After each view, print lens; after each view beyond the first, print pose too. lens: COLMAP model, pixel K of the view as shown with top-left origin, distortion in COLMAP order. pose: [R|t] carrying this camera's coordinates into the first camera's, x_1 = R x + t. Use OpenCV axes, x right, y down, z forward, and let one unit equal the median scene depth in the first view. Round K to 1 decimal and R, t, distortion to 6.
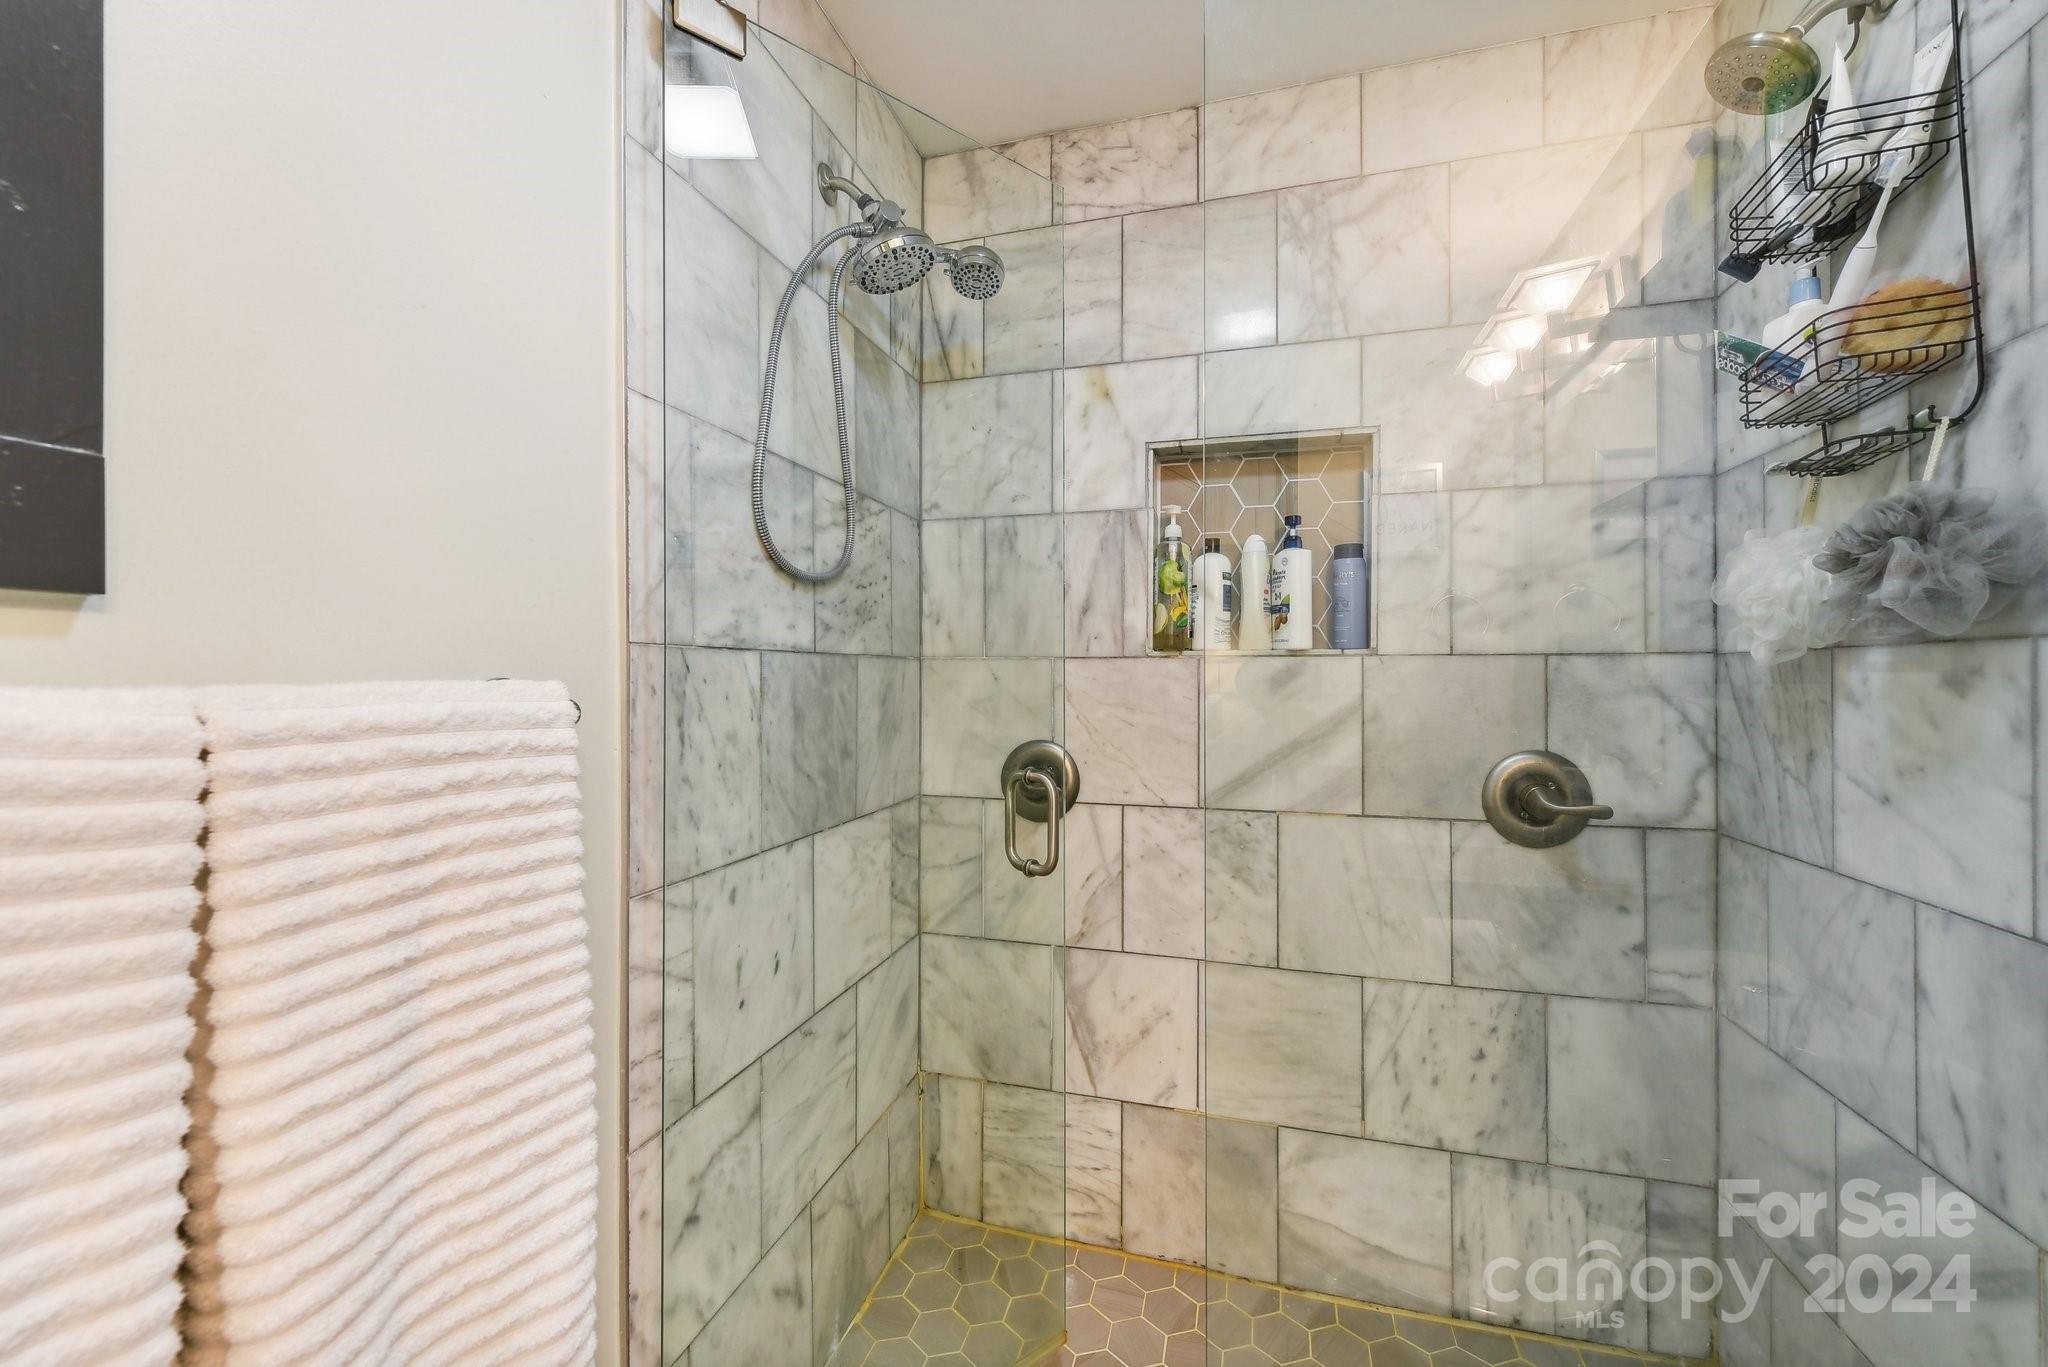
lens RADIAL K [[823.2, 0, 1017.6], [0, 823.2, 675.4], [0, 0, 1]] dist [0.006069, -0.001717]
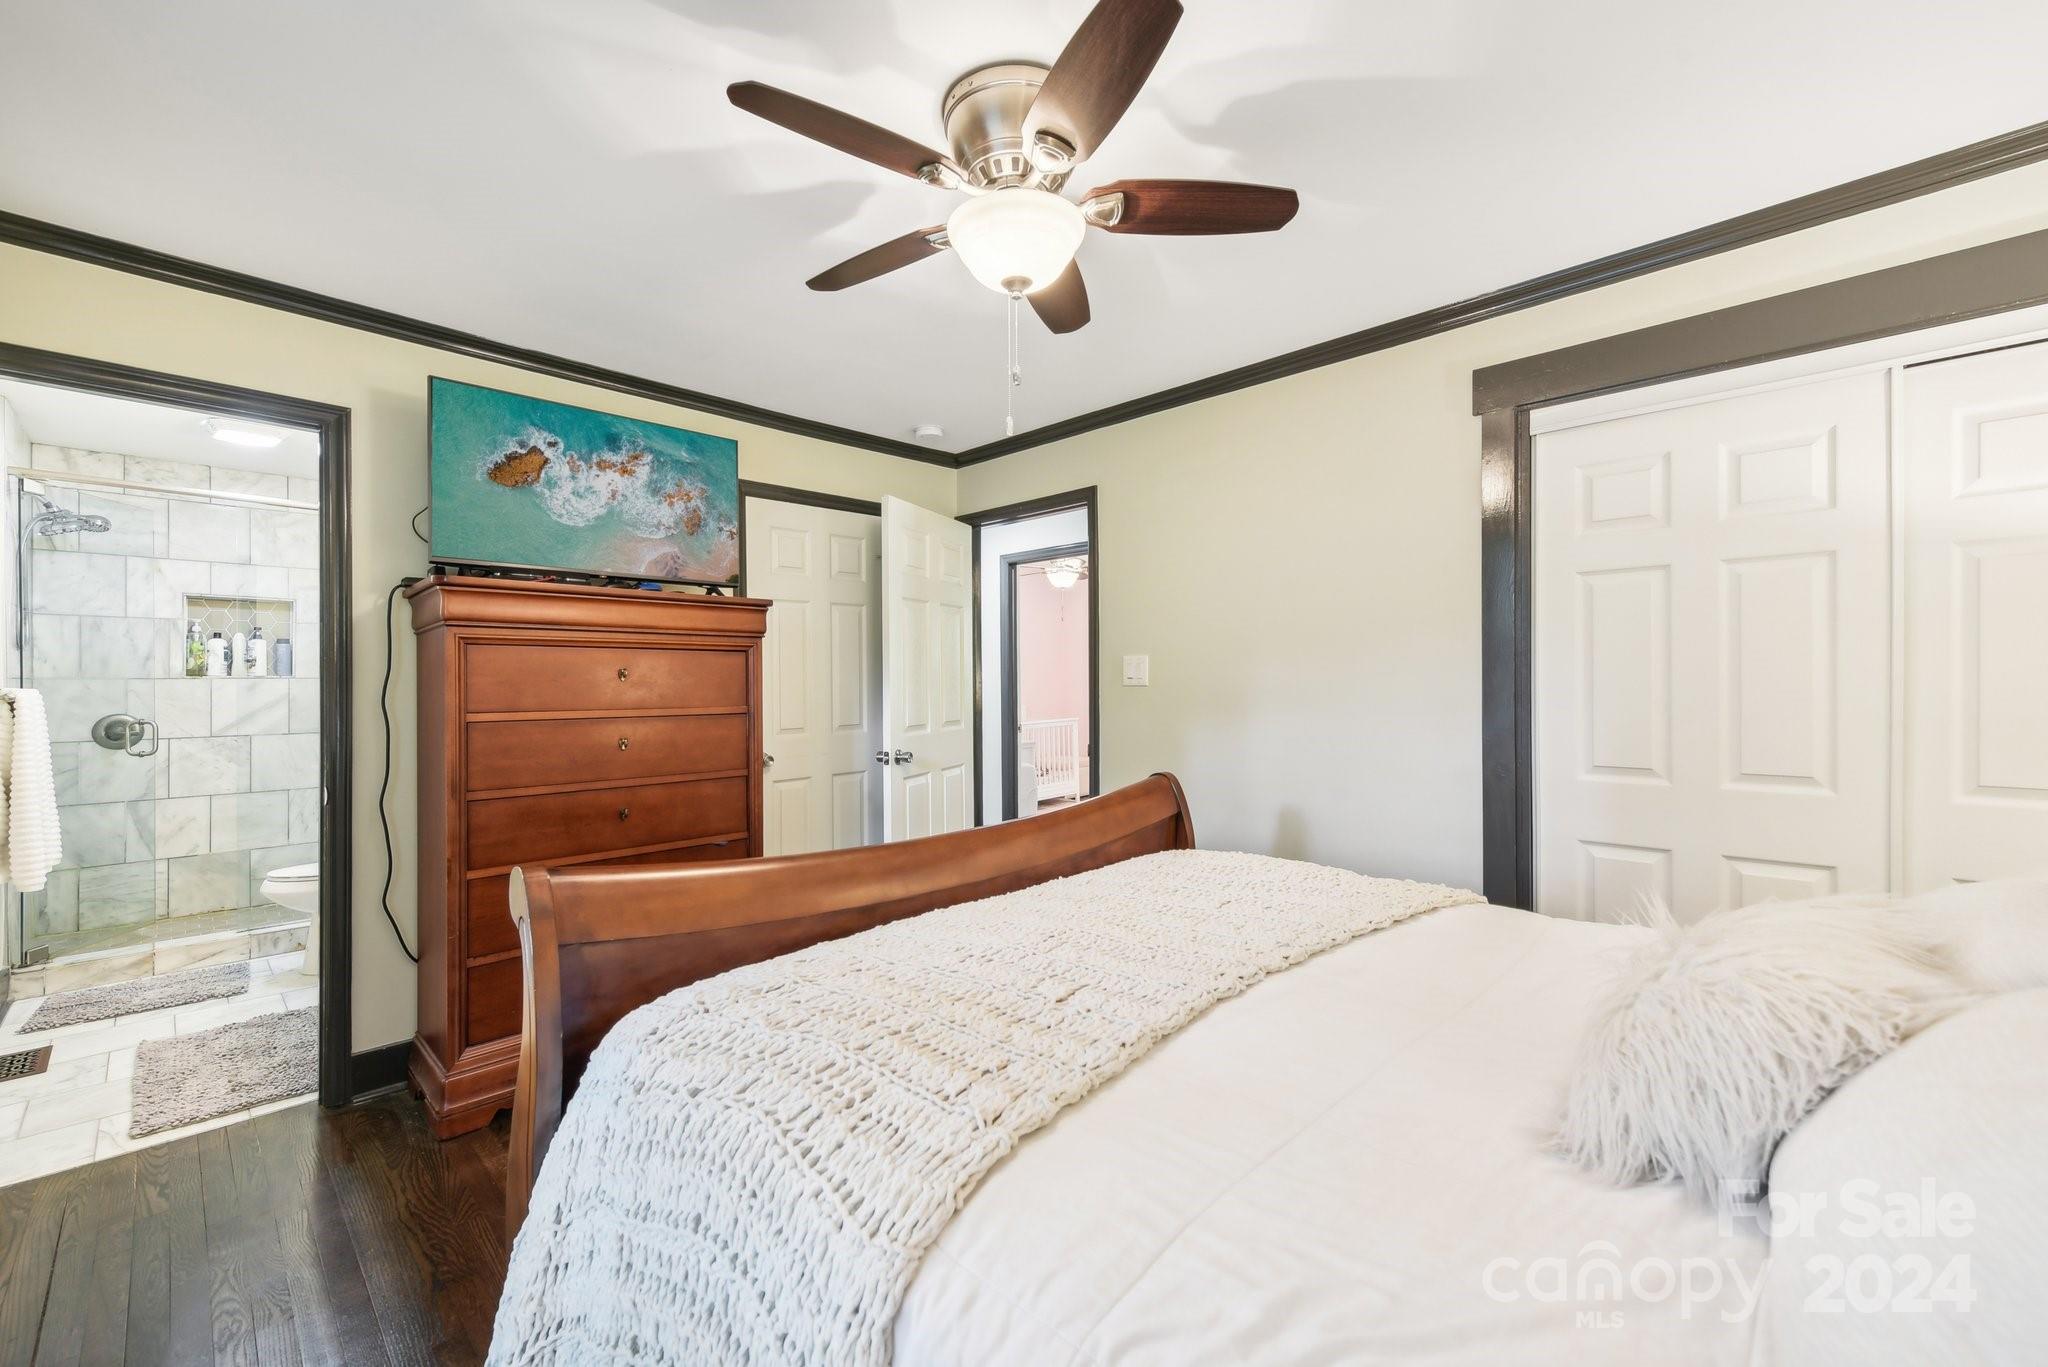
lens RADIAL K [[823.2, 0, 1011.7], [0, 823.2, 674.0], [0, 0, 1]] dist [0.006069, -0.001717]
pose [[0.467536, 0.001528, 0.883973, -0.915233], [0.003543, 0.999987, -0.003603, -0.018664], [-0.883967, 0.004817, 0.467525, -2.483897]]
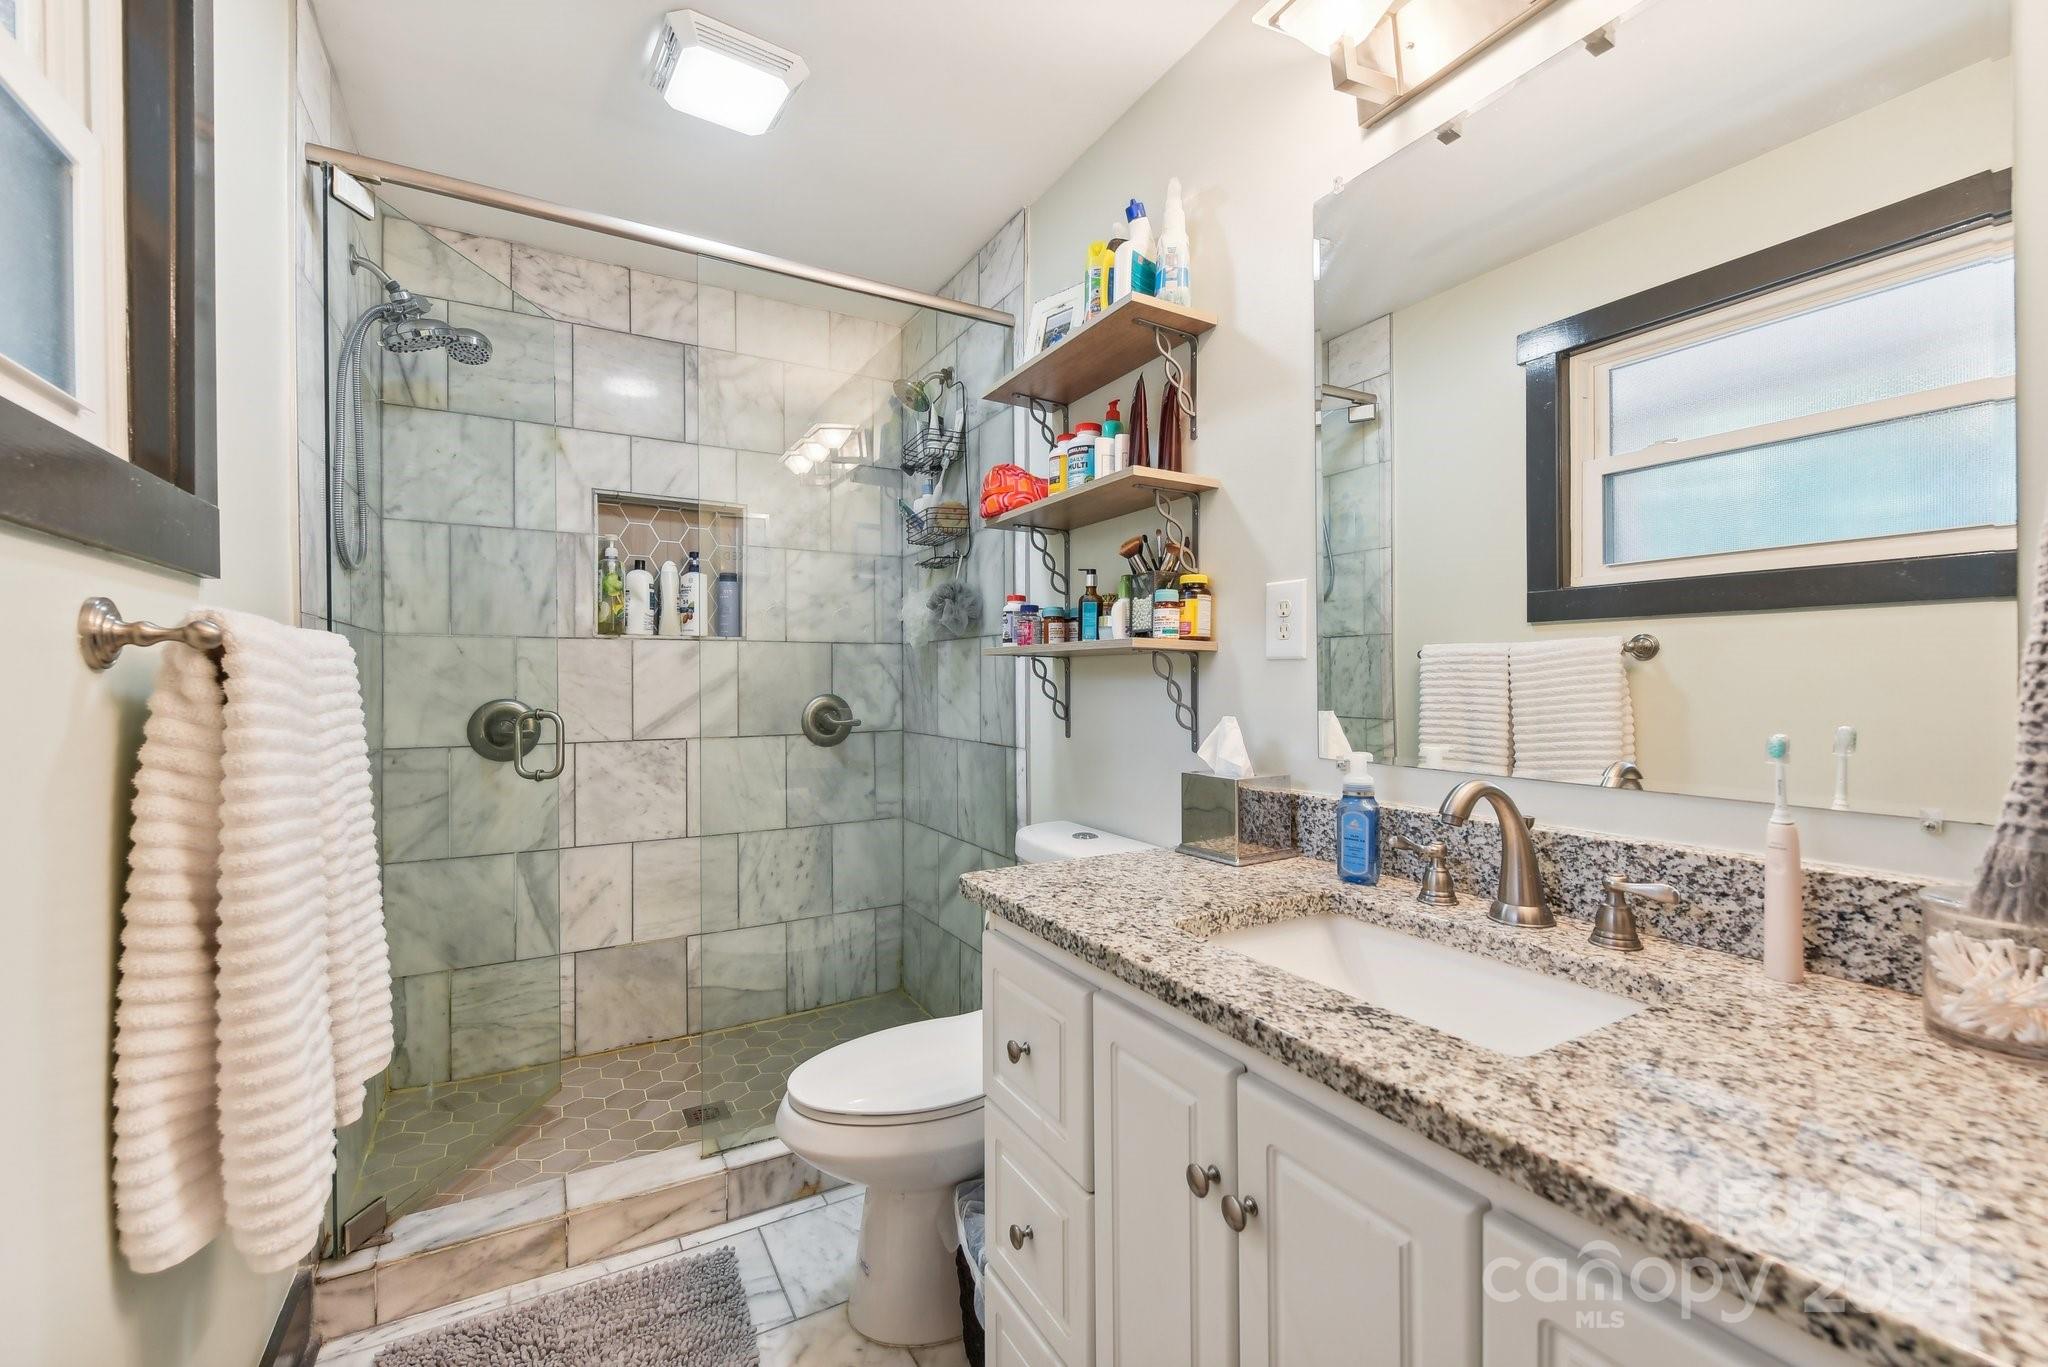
lens RADIAL K [[831.6, 0, 1021.0], [0, 831.6, 679.0], [0, 0, 1]] dist [-0.001666, -0.002514]
pose [[0.687958, -0.004650, 0.725736, -0.392830], [0.000558, 0.999983, 0.005877, 0.041828], [-0.725751, -0.003638, 0.687948, -0.553128]]
